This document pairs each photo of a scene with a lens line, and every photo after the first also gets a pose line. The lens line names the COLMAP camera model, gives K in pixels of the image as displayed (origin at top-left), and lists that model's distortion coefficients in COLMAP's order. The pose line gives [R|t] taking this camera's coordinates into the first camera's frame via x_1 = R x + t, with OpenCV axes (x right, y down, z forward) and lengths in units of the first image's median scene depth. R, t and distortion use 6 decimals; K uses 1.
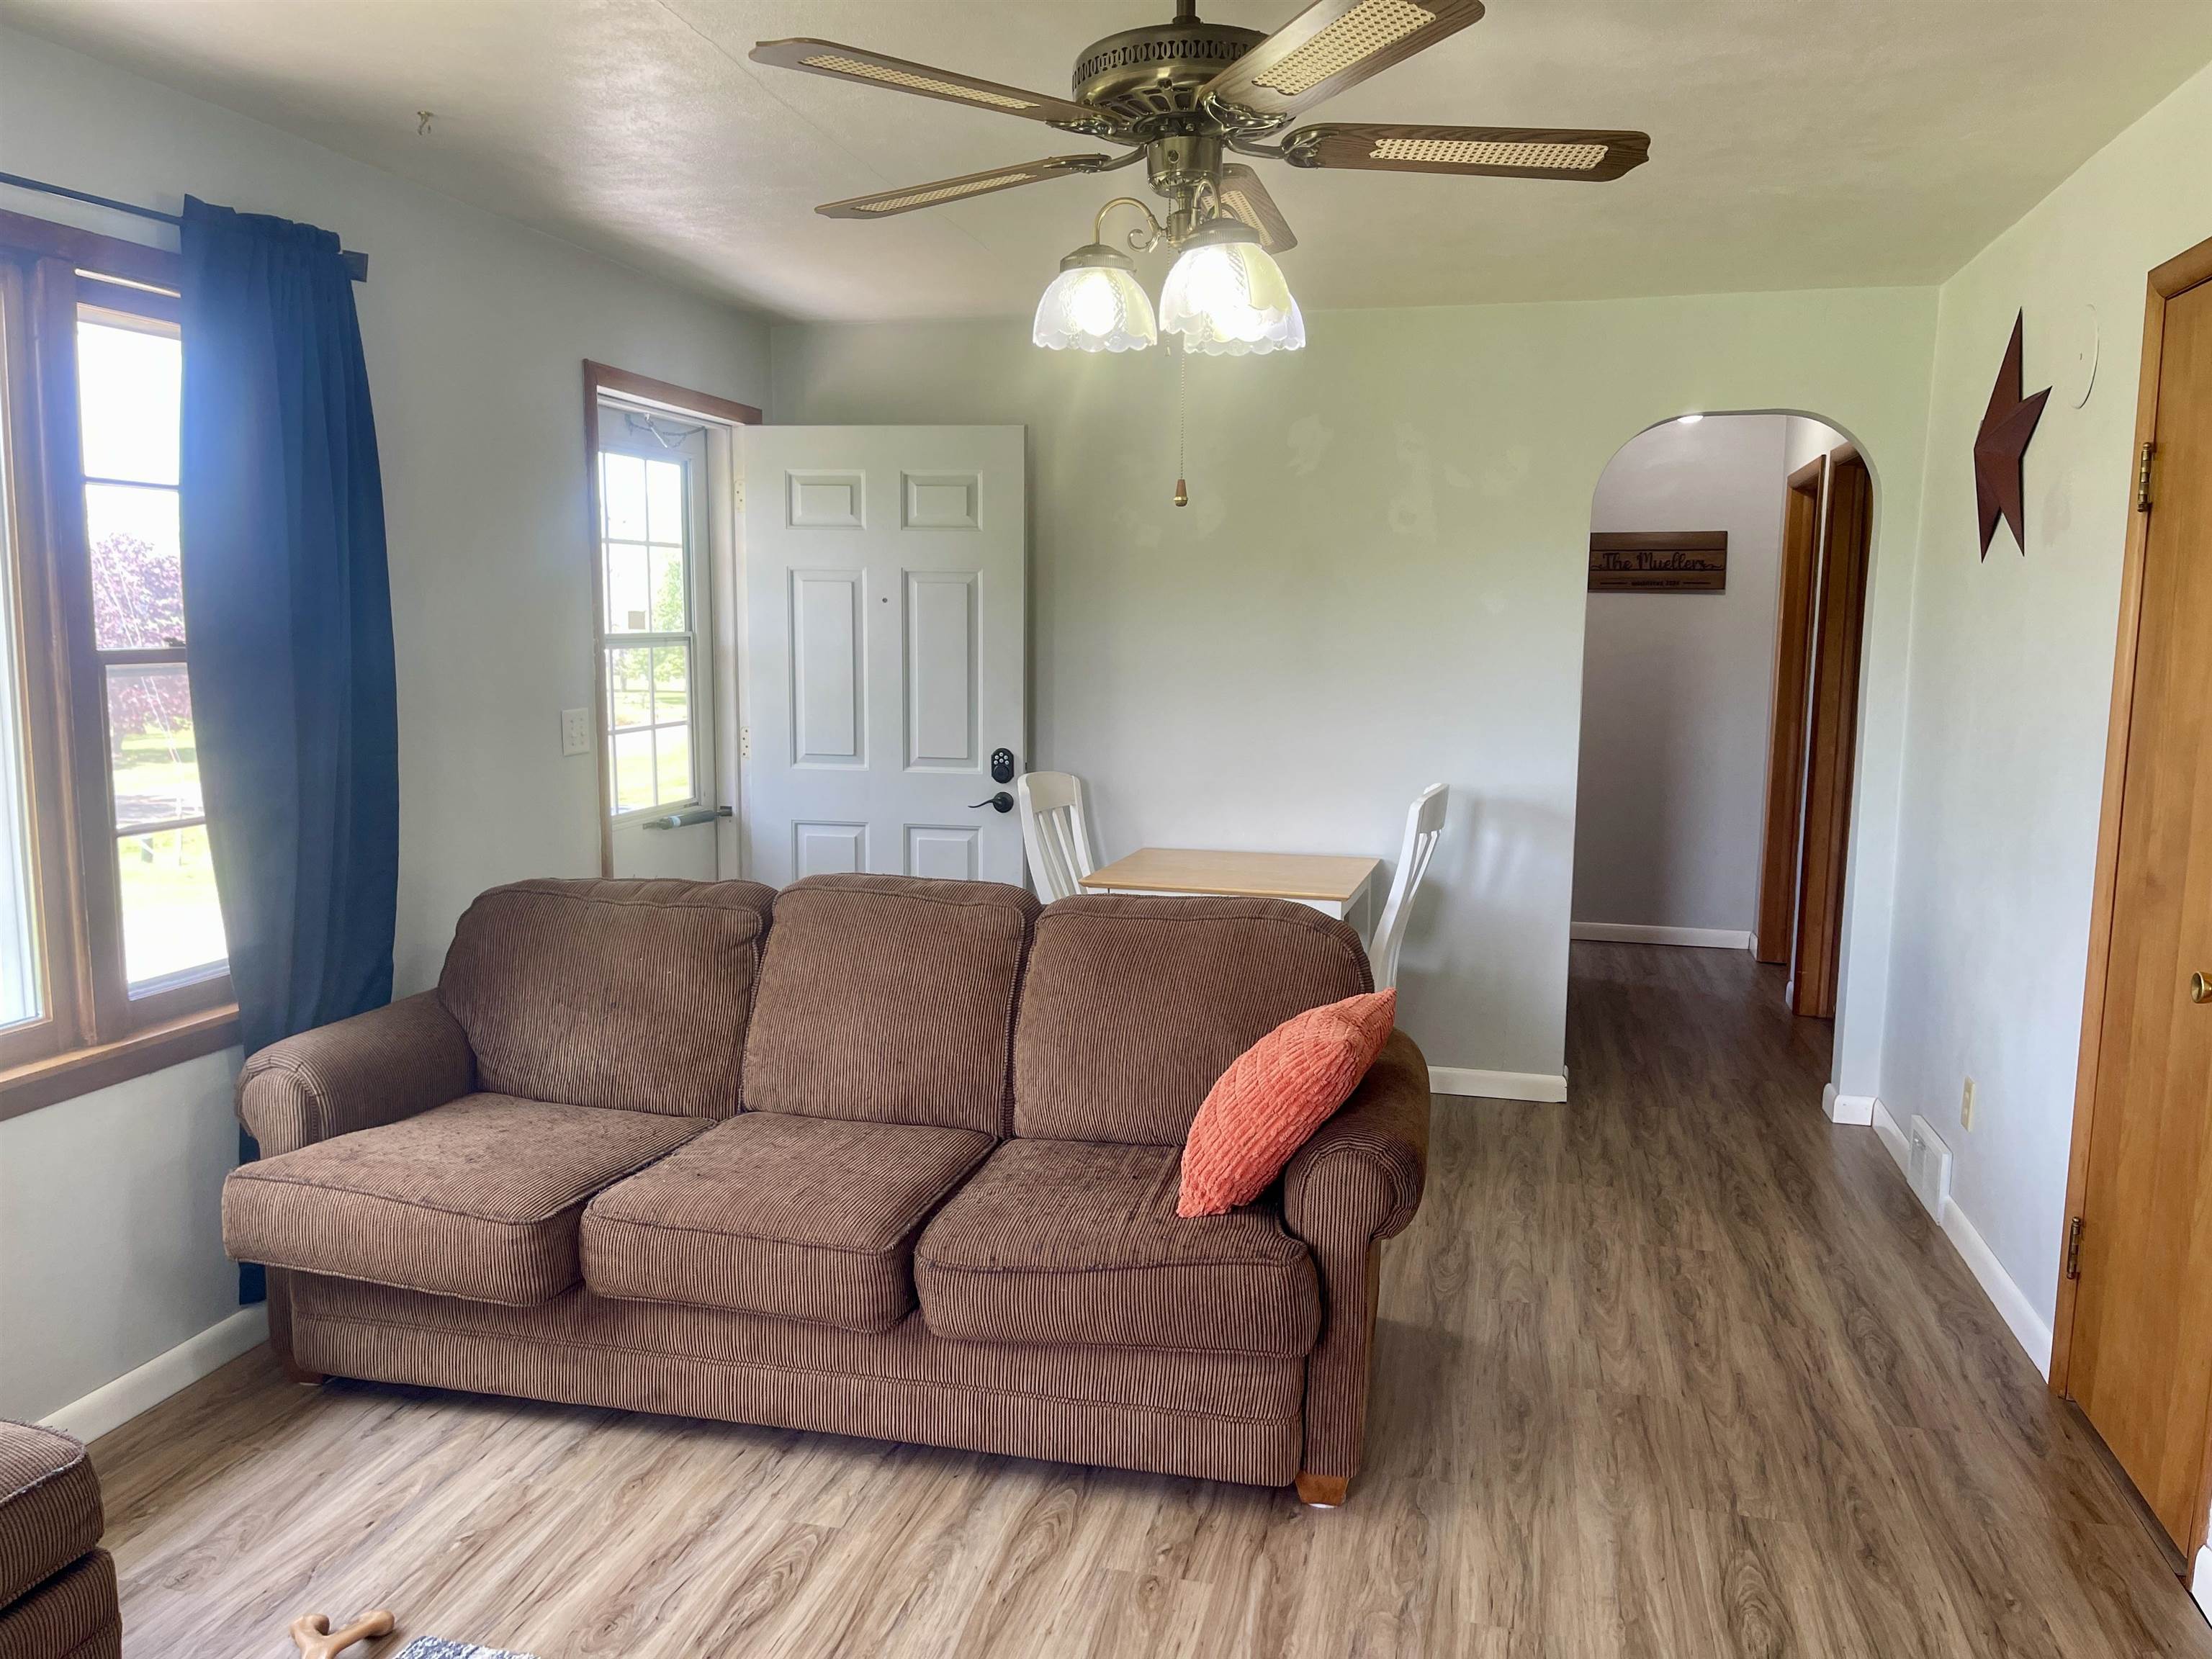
lens RADIAL K [[1626.7, 0, 1123.8], [0, 1626.7, 819.0], [0, 0, 1]] dist [-0.001924, -0.000586]
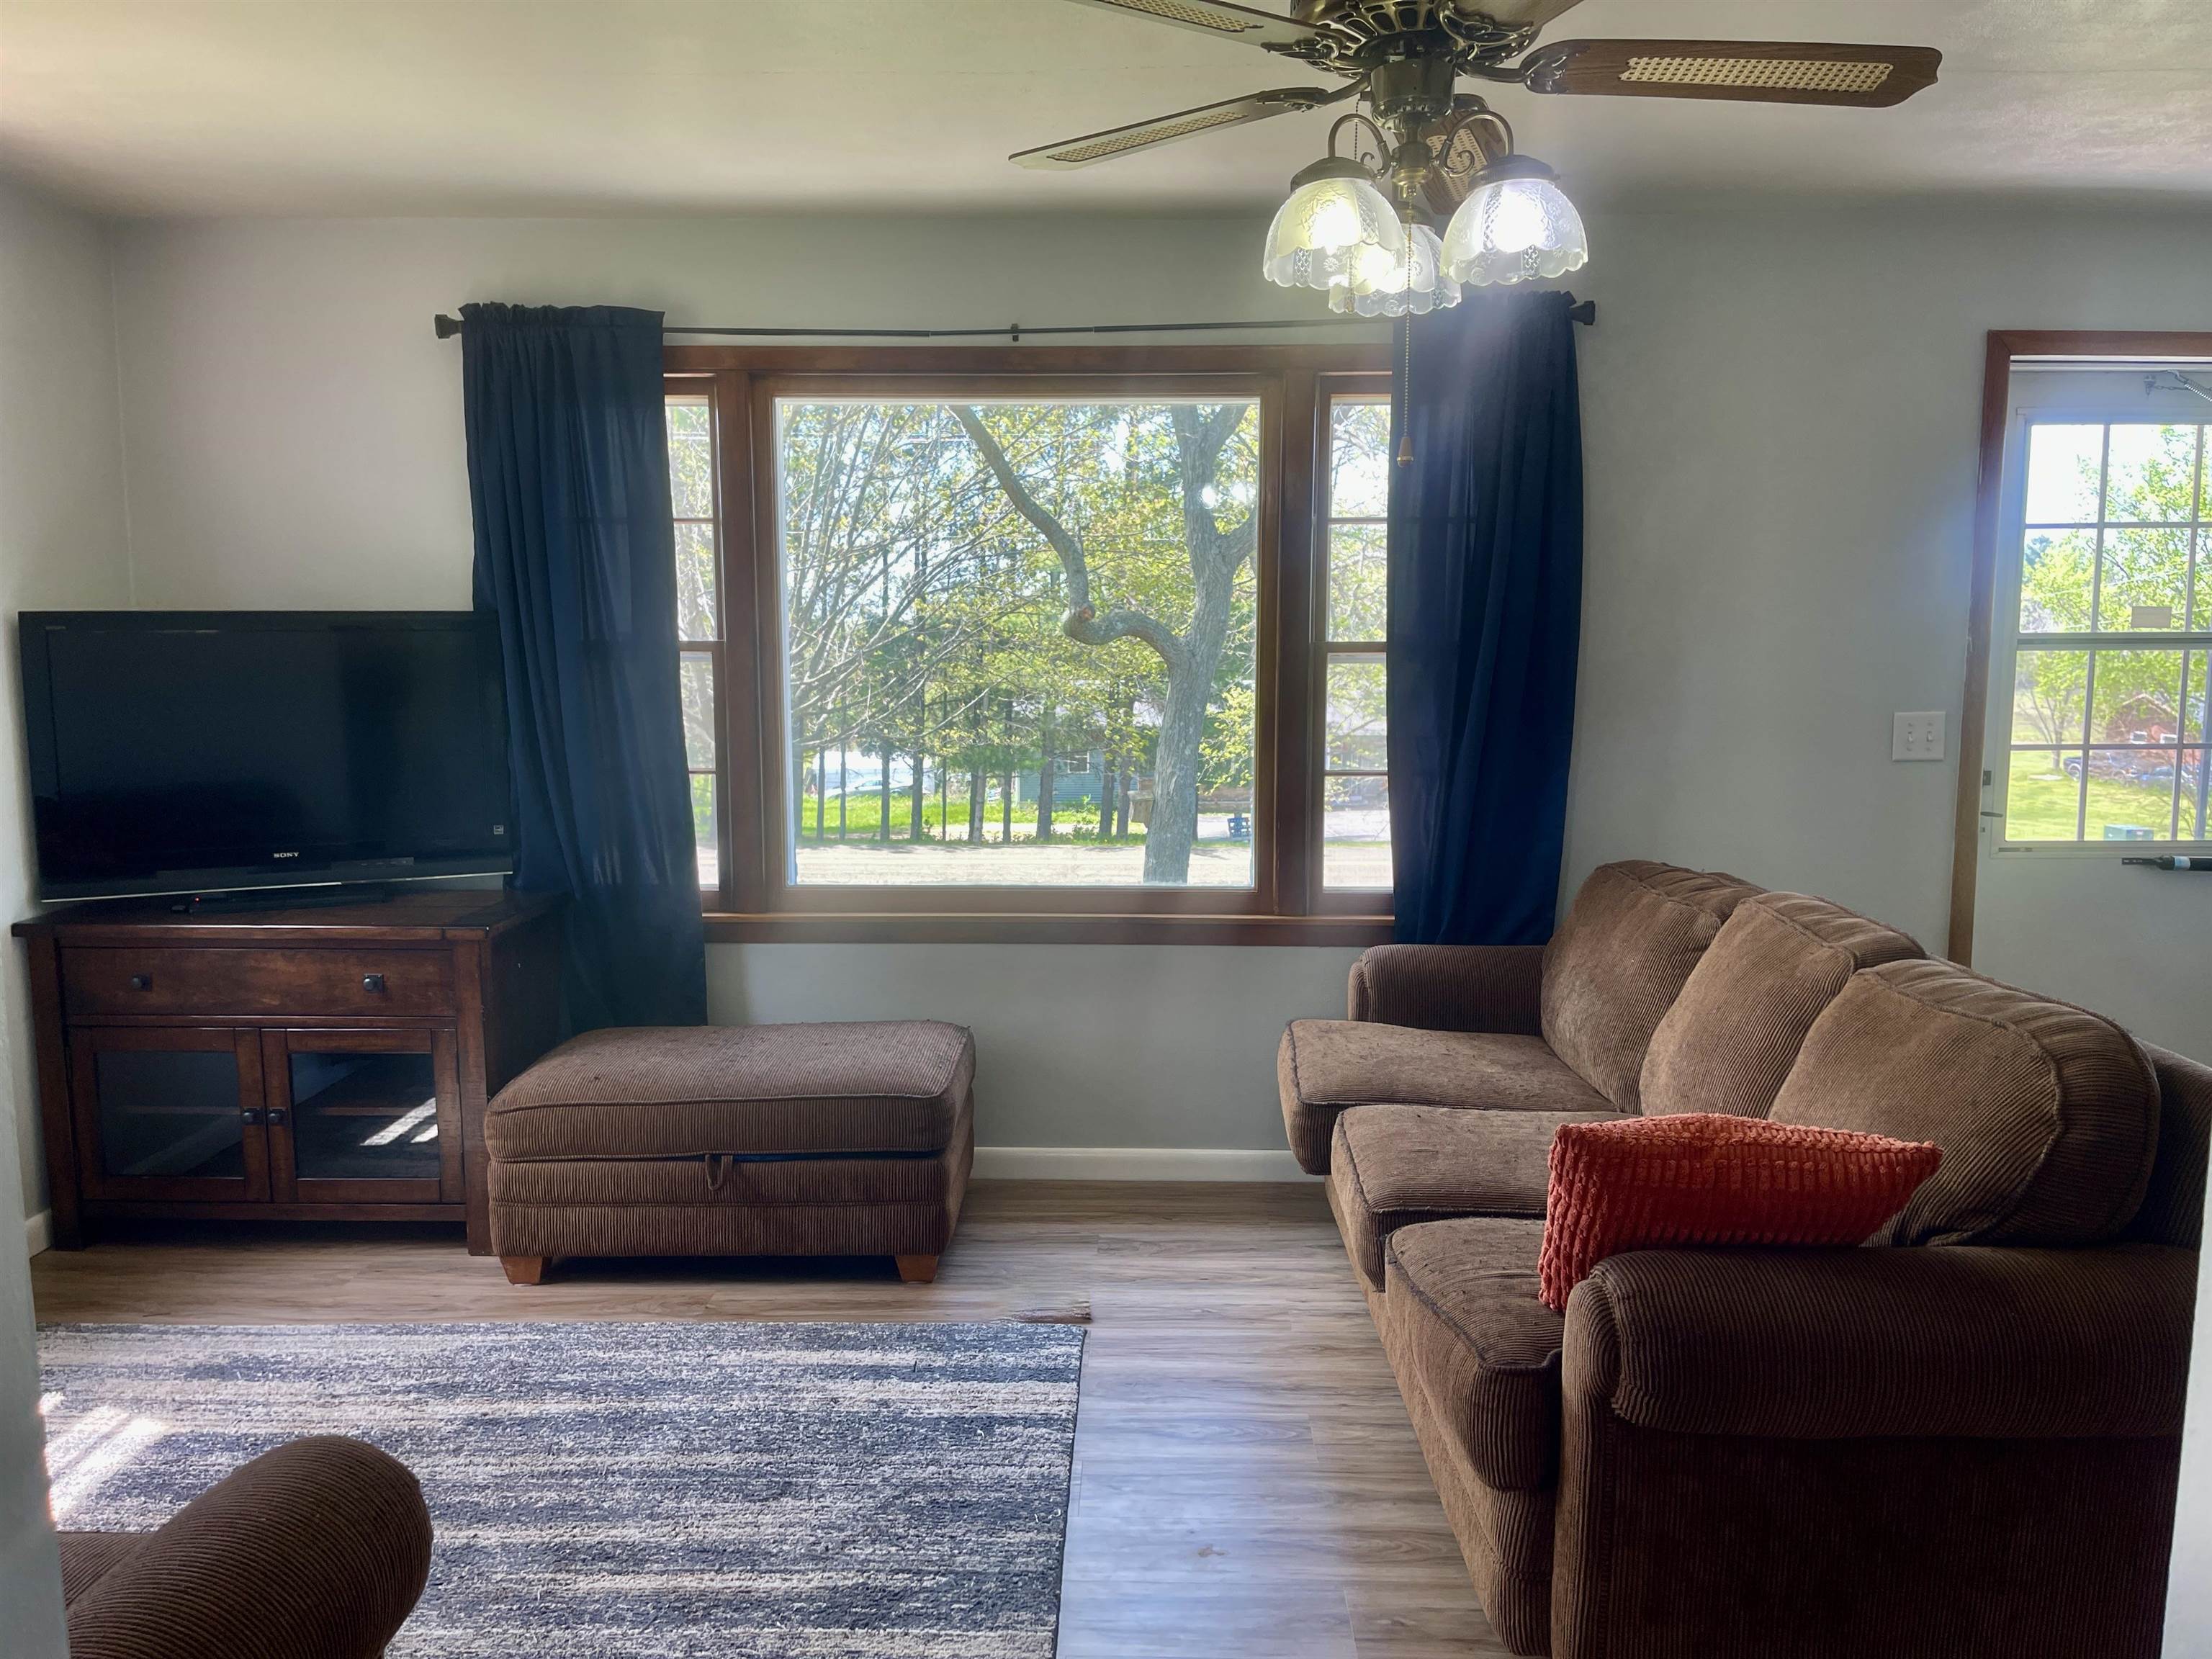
lens RADIAL K [[1626.7, 0, 1123.8], [0, 1626.7, 819.0], [0, 0, 1]] dist [-0.001924, -0.000586]
pose [[0.220676, 0.098761, -0.970334, 0.407513], [-0.114894, 0.990566, 0.074691, -0.020461], [0.968556, 0.095003, 0.229941, 0.298936]]
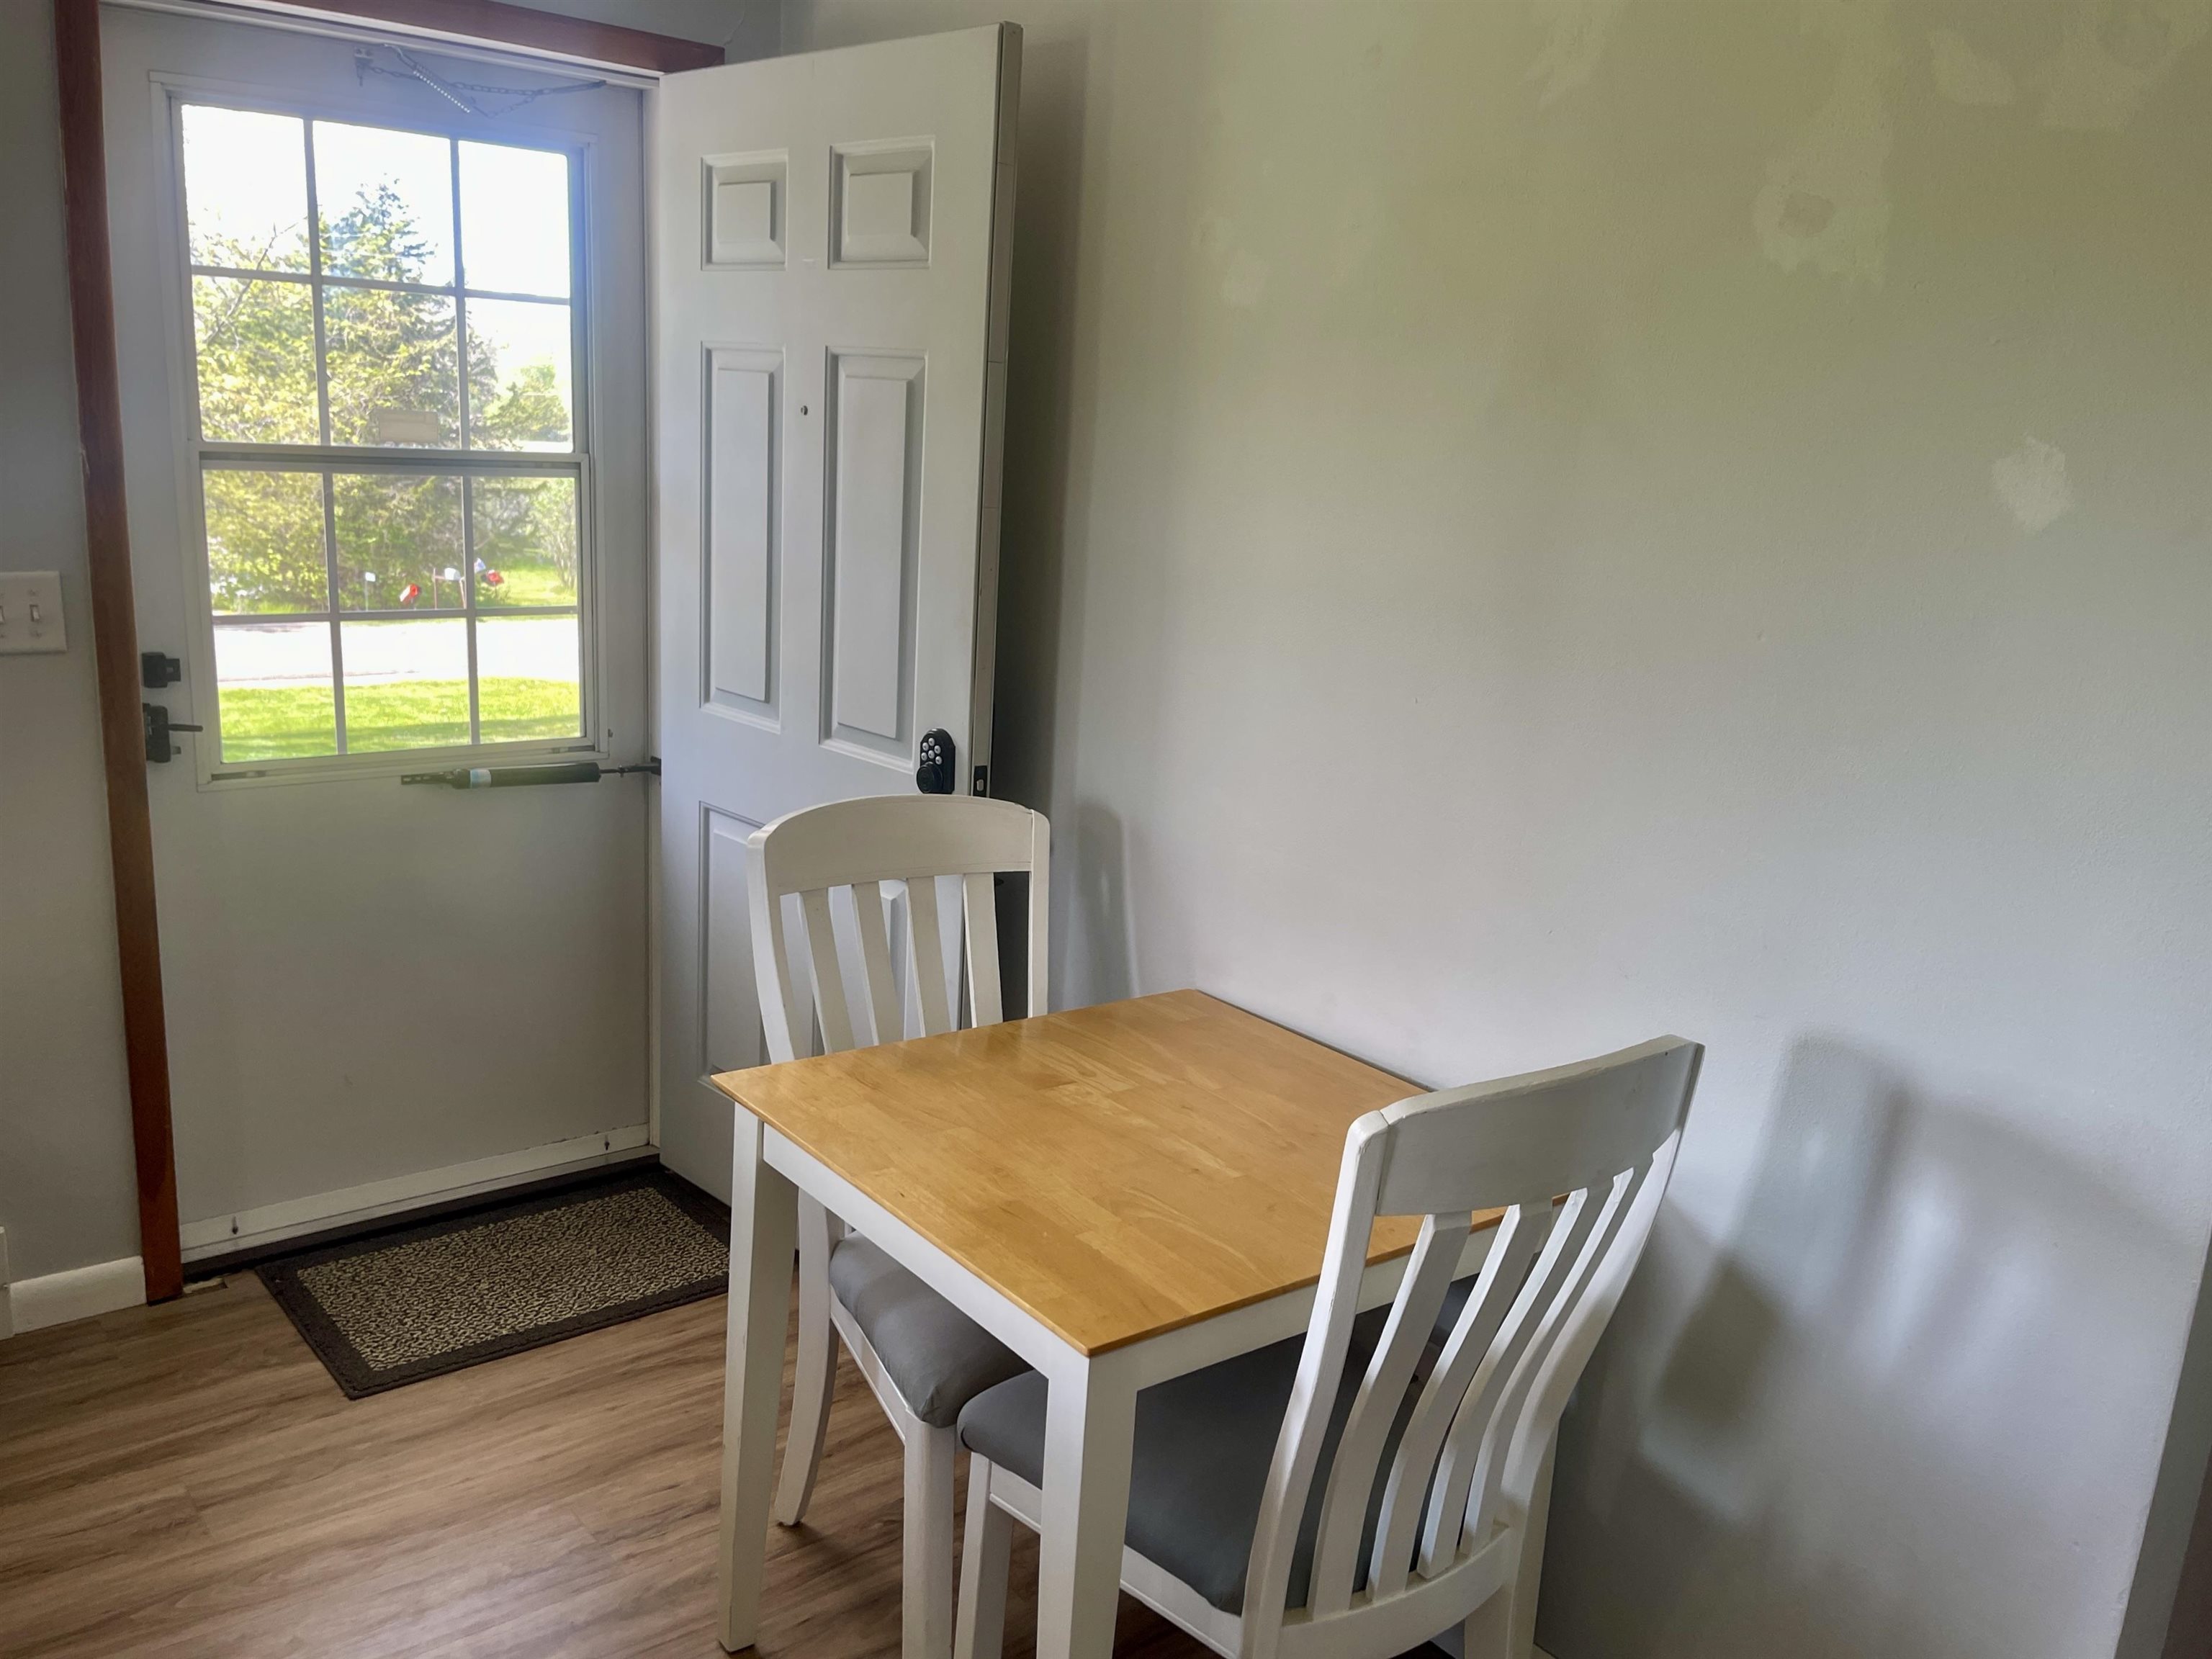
lens RADIAL K [[1814.2, 0, 1106.0], [0, 1814.2, 829.5], [0, 0, 1]] dist [0.003763, 0.005102]
pose [[0.801769, 0.171920, -0.572372, 0.289581], [-0.124795, 0.984779, 0.120982, -0.088944], [0.584459, -0.025570, 0.811020, 0.611936]]
